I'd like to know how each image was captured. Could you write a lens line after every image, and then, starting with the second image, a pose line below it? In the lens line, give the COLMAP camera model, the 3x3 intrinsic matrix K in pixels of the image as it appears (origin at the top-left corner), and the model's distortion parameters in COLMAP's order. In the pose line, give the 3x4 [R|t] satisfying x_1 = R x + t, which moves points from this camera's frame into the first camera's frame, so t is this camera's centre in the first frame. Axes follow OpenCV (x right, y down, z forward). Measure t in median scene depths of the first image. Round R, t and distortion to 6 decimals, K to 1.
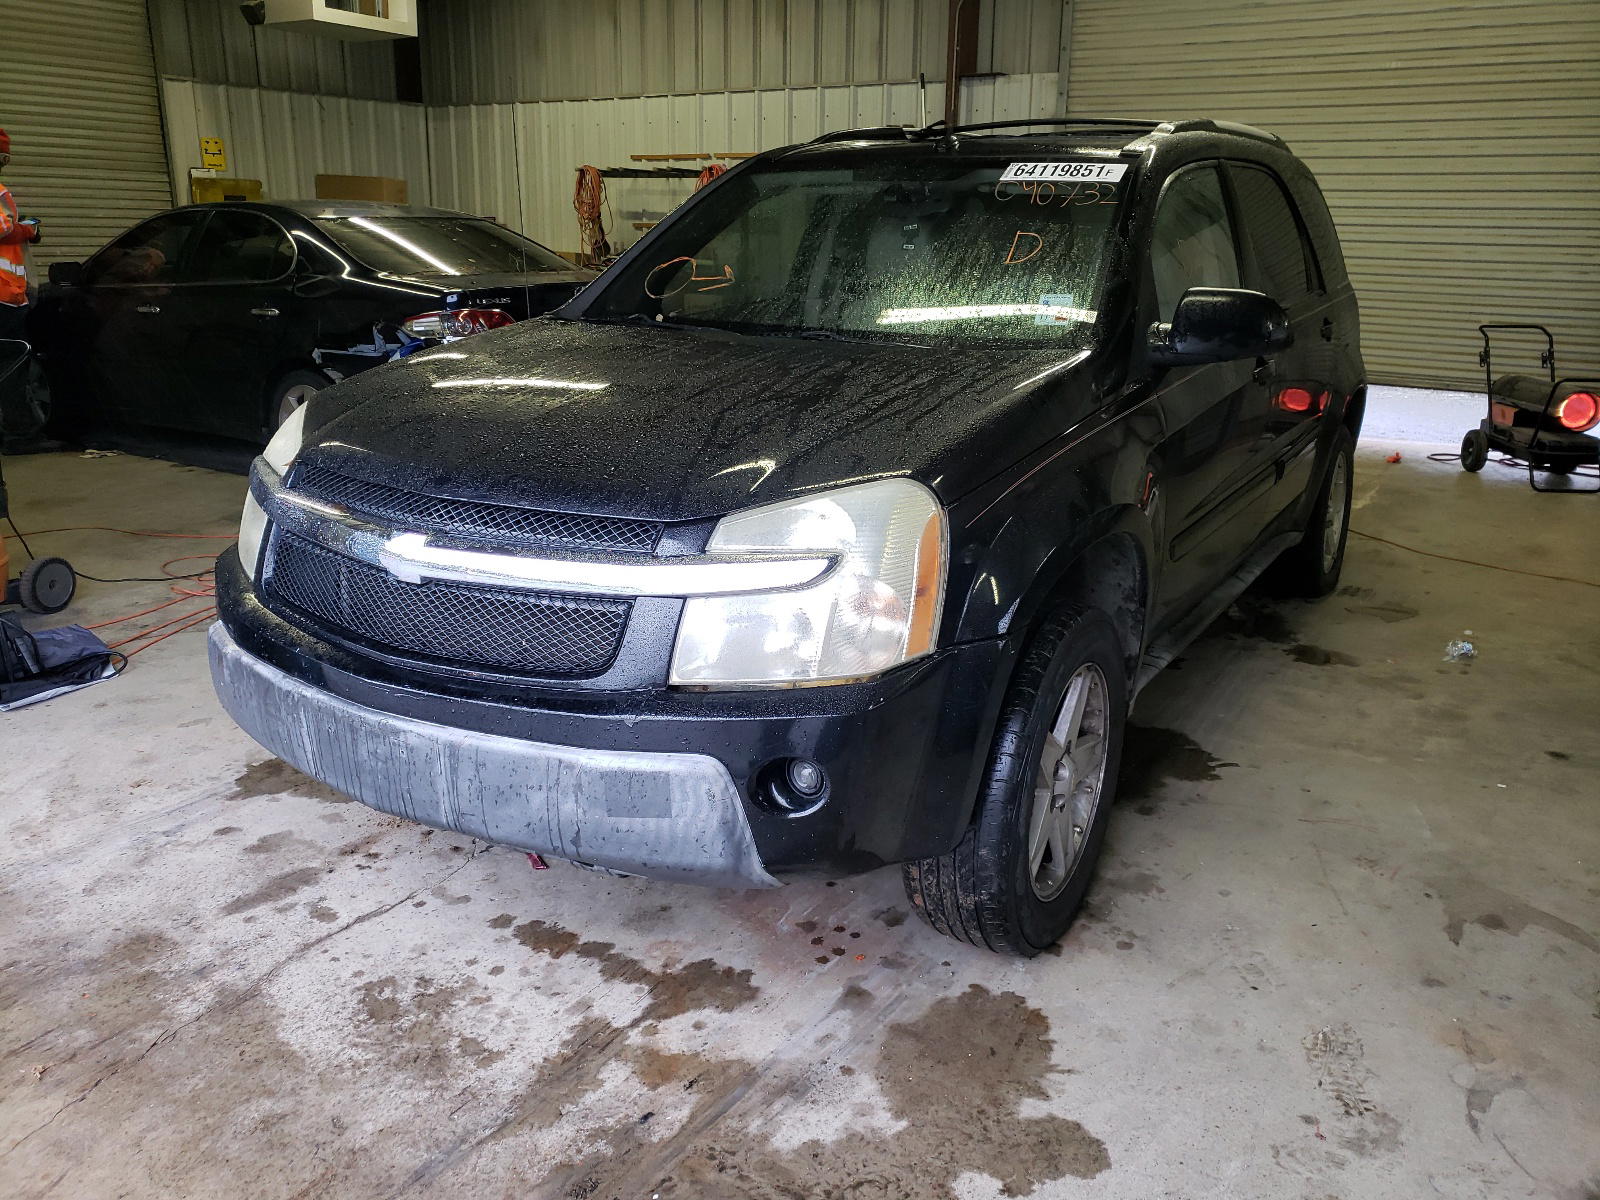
lens RADIAL K [[1205.5, 0, 800.0], [0, 1205.5, 600.0], [0, 0, 1]] dist [0.006594, 0.006662]
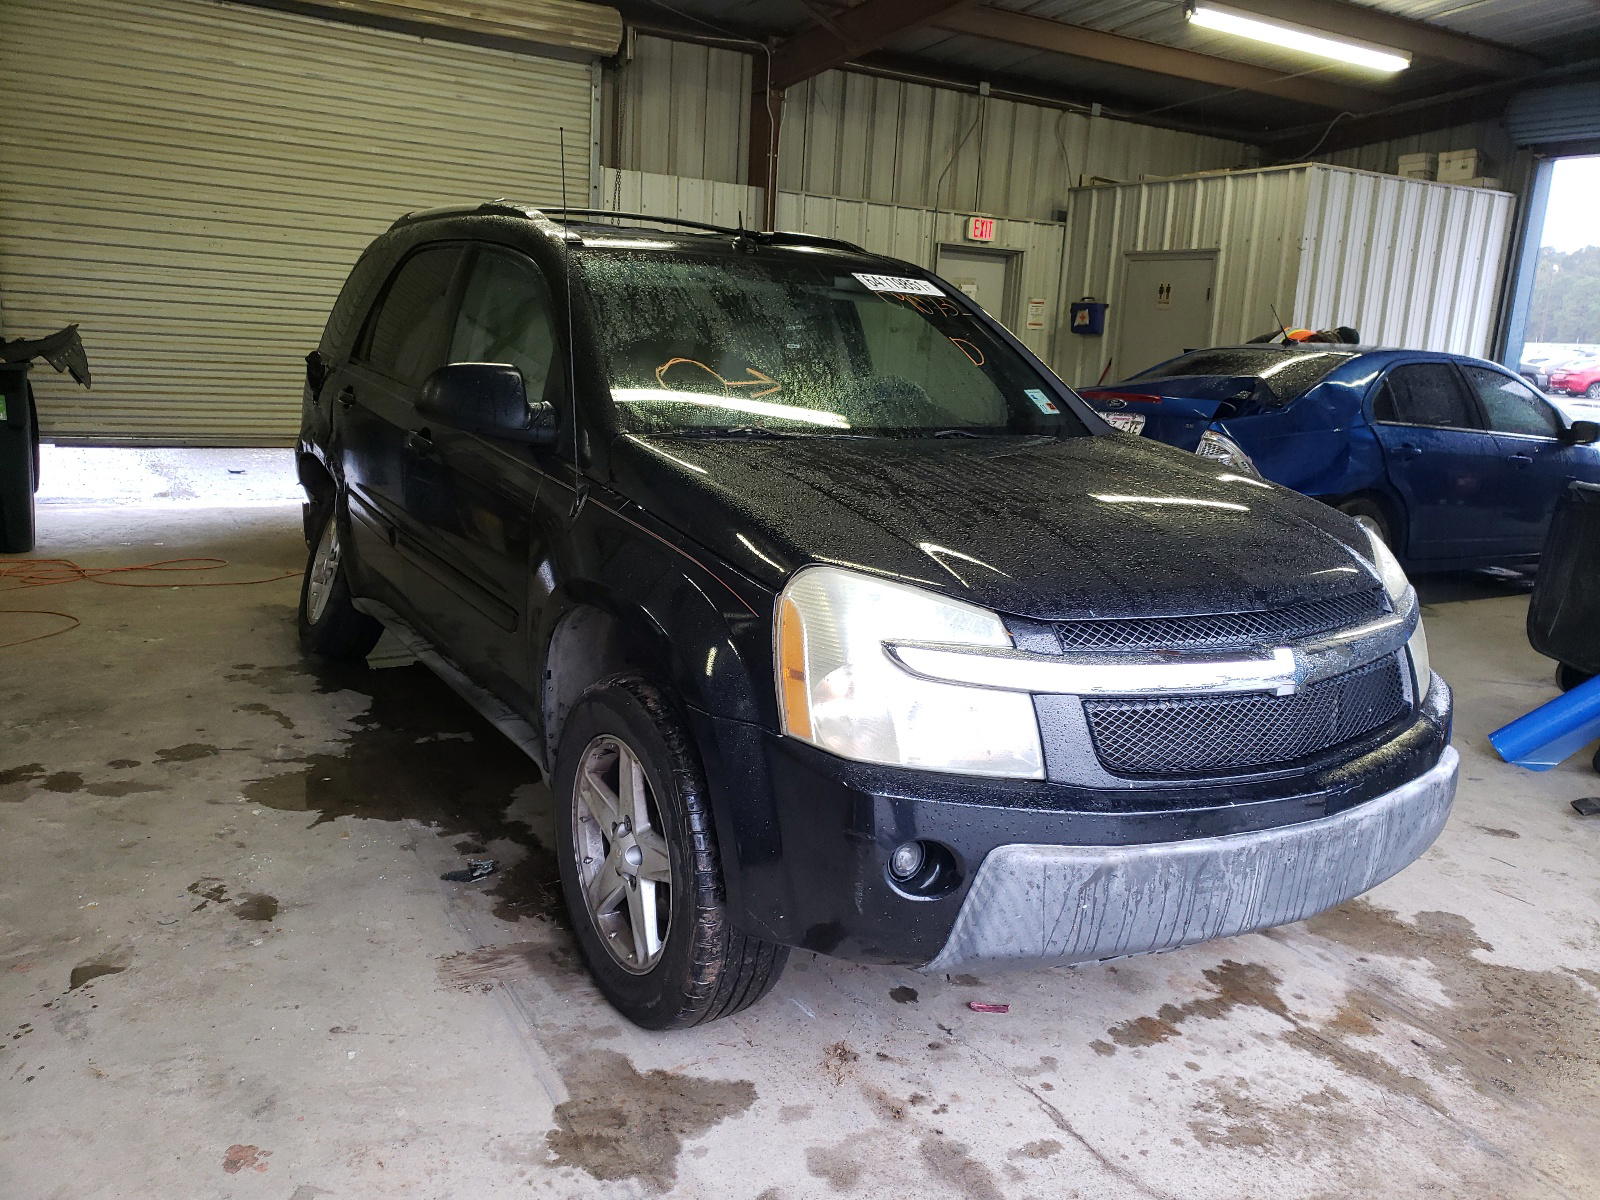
lens RADIAL K [[1237.4, 0, 800.0], [0, 1237.4, 600.0], [0, 0, 1]] dist [-0.020899, 0.063475]
pose [[0.450222, -0.186265, 0.873273, -1.298669], [0.220898, 0.970835, 0.093189, -0.262934], [-0.865161, 0.150948, 0.478237, 0.751101]]
